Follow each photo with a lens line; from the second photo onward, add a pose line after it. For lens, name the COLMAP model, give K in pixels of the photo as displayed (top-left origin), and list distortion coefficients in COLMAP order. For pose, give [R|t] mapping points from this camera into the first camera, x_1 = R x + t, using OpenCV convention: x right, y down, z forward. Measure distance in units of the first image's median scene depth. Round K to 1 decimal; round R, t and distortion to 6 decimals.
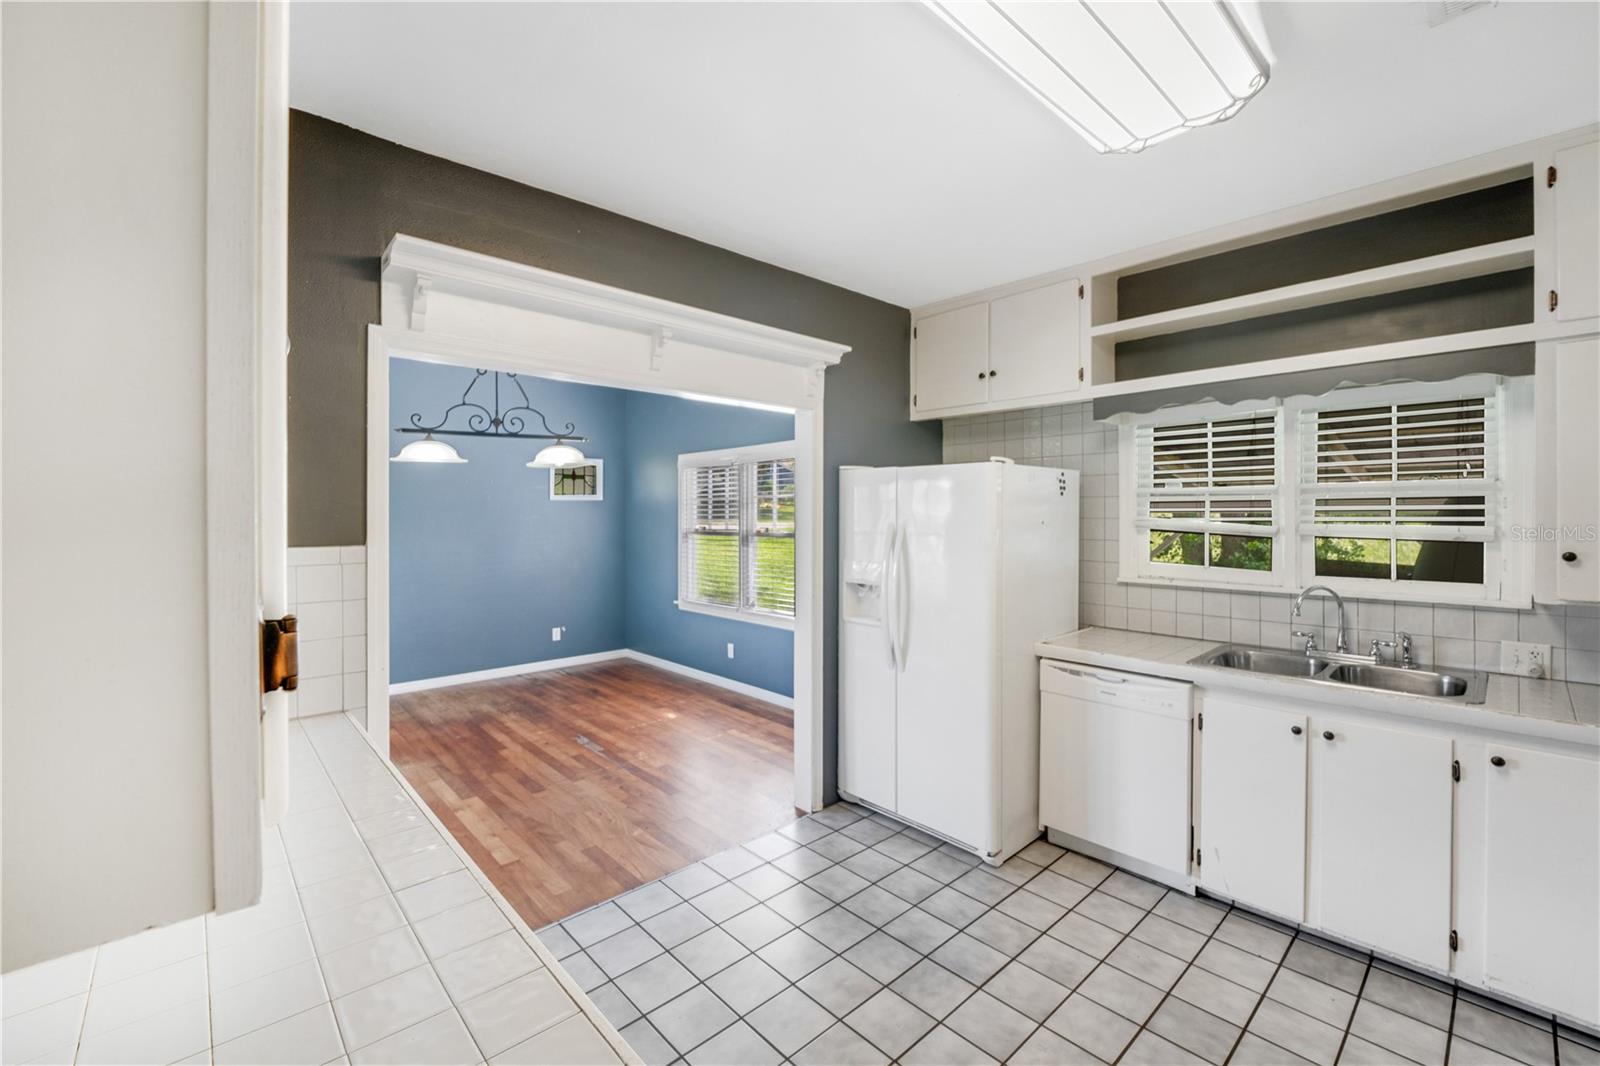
lens RADIAL K [[659.2, 0, 806.4], [0, 659.2, 525.5], [0, 0, 1]] dist [0.000432, 0.000109]
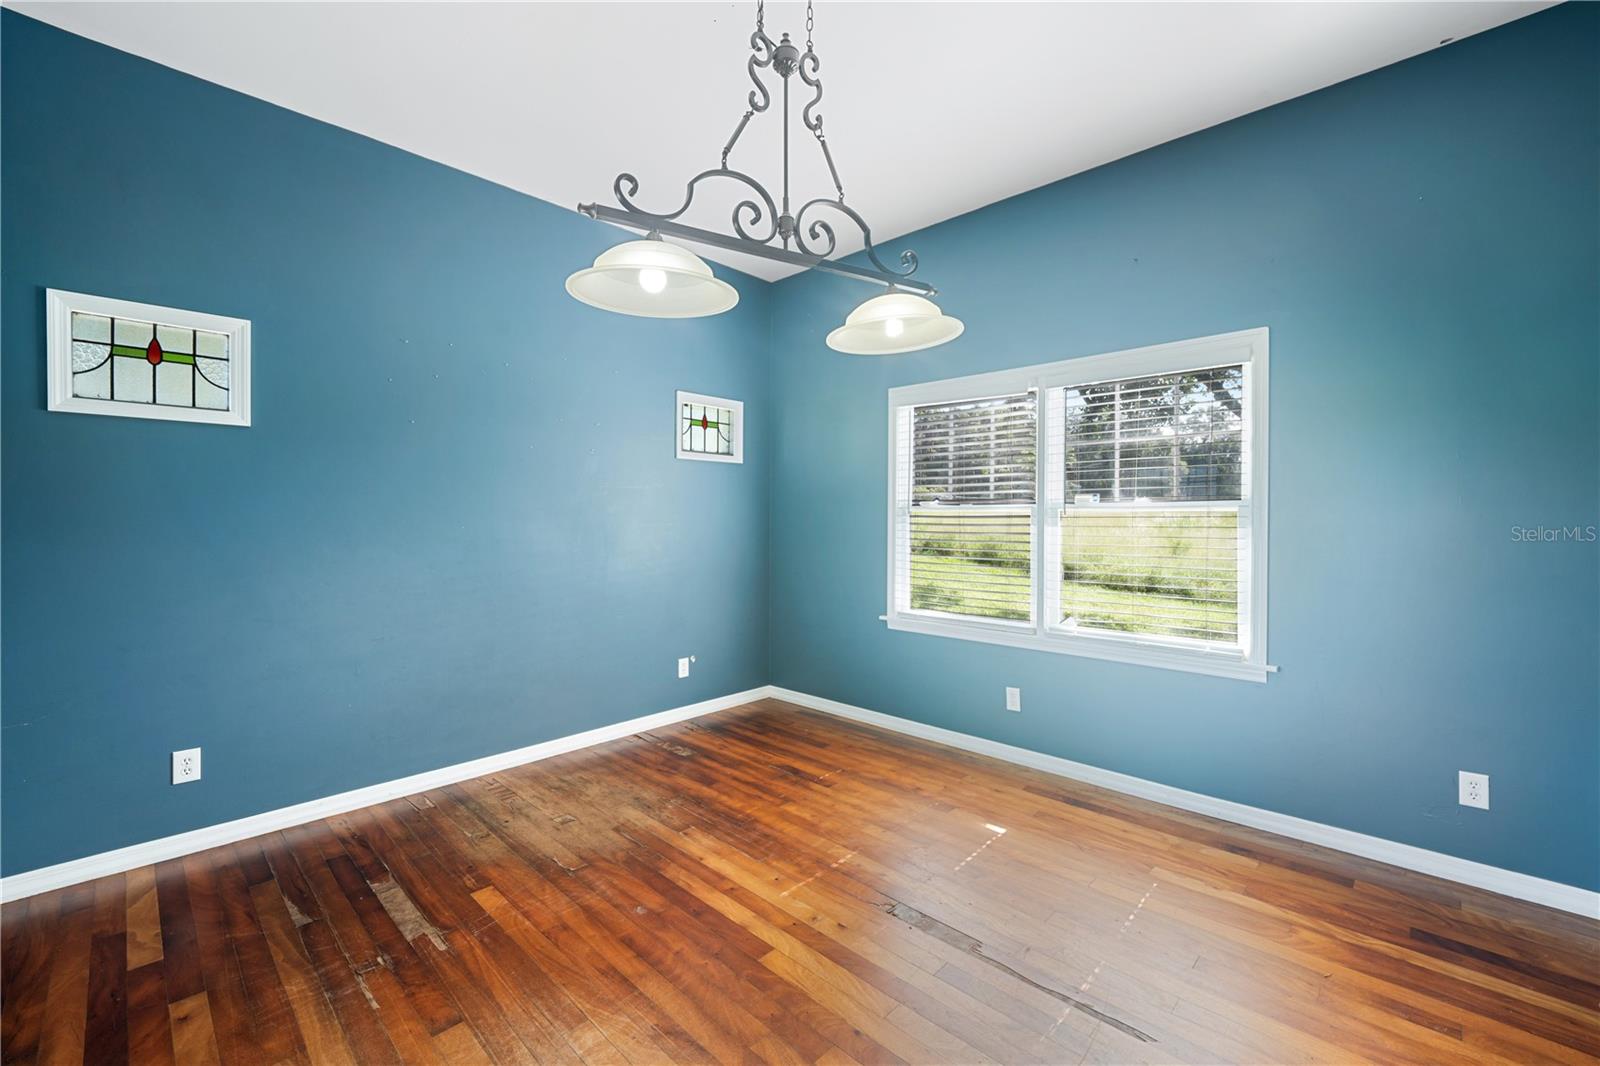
lens RADIAL K [[659.2, 0, 804.2], [0, 659.2, 529.2], [0, 0, 1]] dist [0.000432, 0.000109]
pose [[0.997728, 0.003593, 0.067276, -0.434189], [-0.004002, 0.999974, 0.005937, 0.037060], [-0.067253, -0.006193, 0.997717, 0.502293]]
